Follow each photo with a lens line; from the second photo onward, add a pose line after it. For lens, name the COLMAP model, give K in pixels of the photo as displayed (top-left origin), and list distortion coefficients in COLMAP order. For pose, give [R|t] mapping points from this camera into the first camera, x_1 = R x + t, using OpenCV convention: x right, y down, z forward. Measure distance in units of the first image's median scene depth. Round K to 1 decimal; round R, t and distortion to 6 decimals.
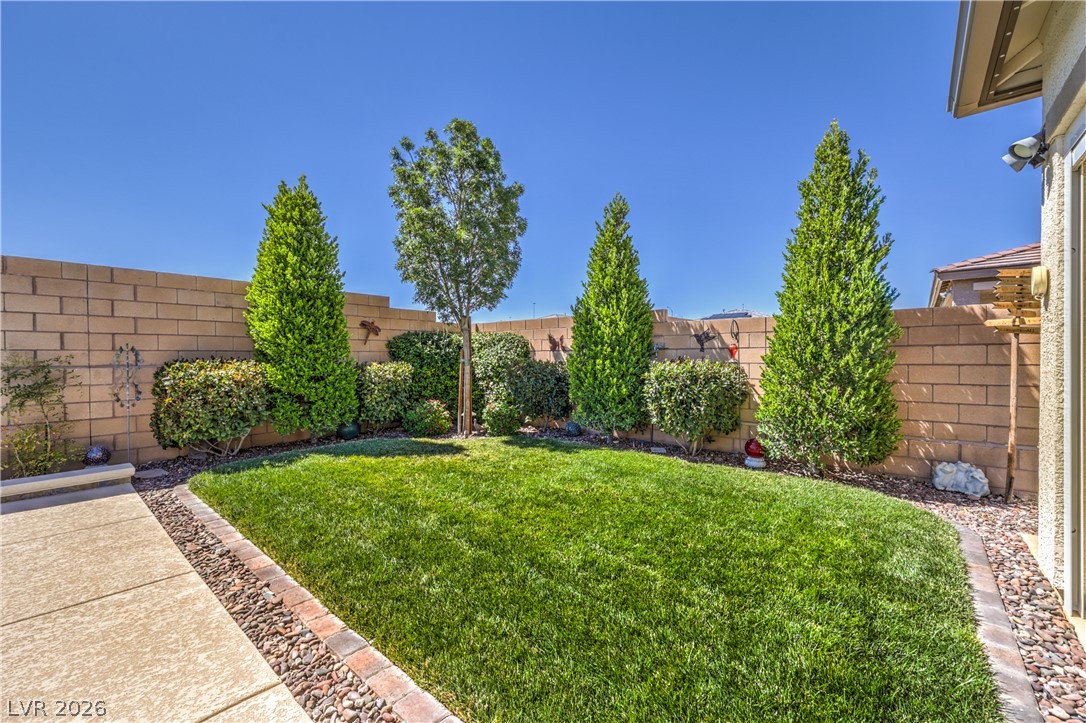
lens RADIAL K [[445.3, 0, 545.6], [0, 445.3, 365.0], [0, 0, 1]] dist [0.000261, -0.000233]
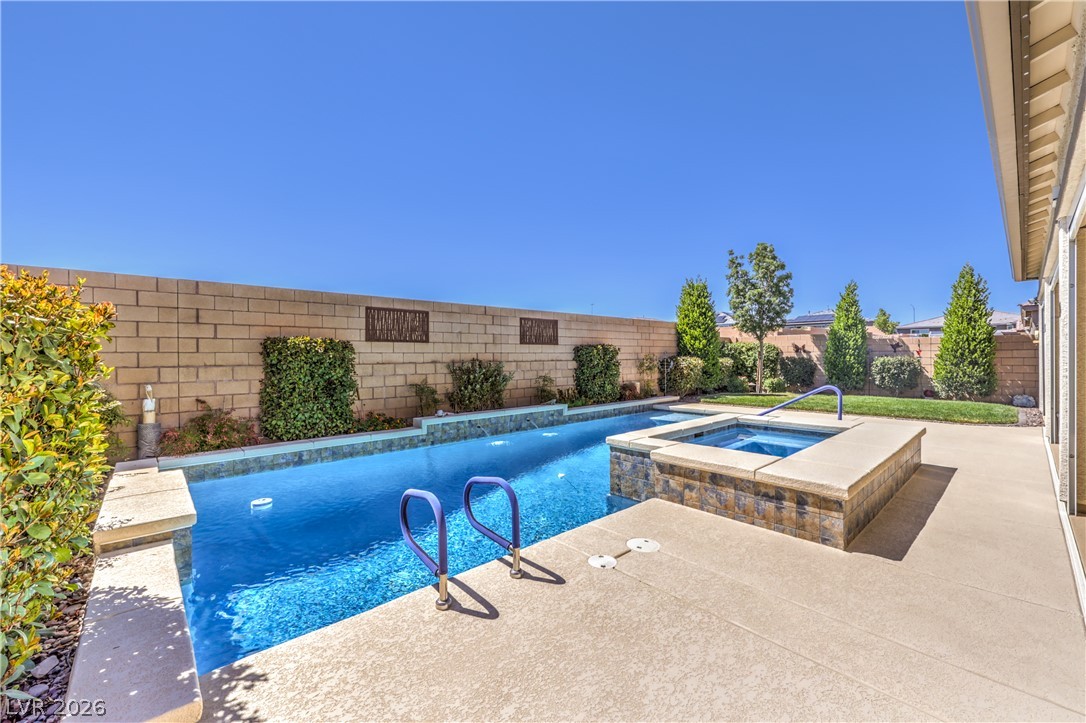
lens RADIAL K [[445.3, 0, 543.4], [0, 445.3, 358.7], [0, 0, 1]] dist [0.000261, -0.000233]
pose [[0.991973, -0.001870, -0.126436, -1.453004], [0.000200, 0.999913, -0.013219, 0.039423], [0.126449, 0.013087, 0.991887, -1.846464]]
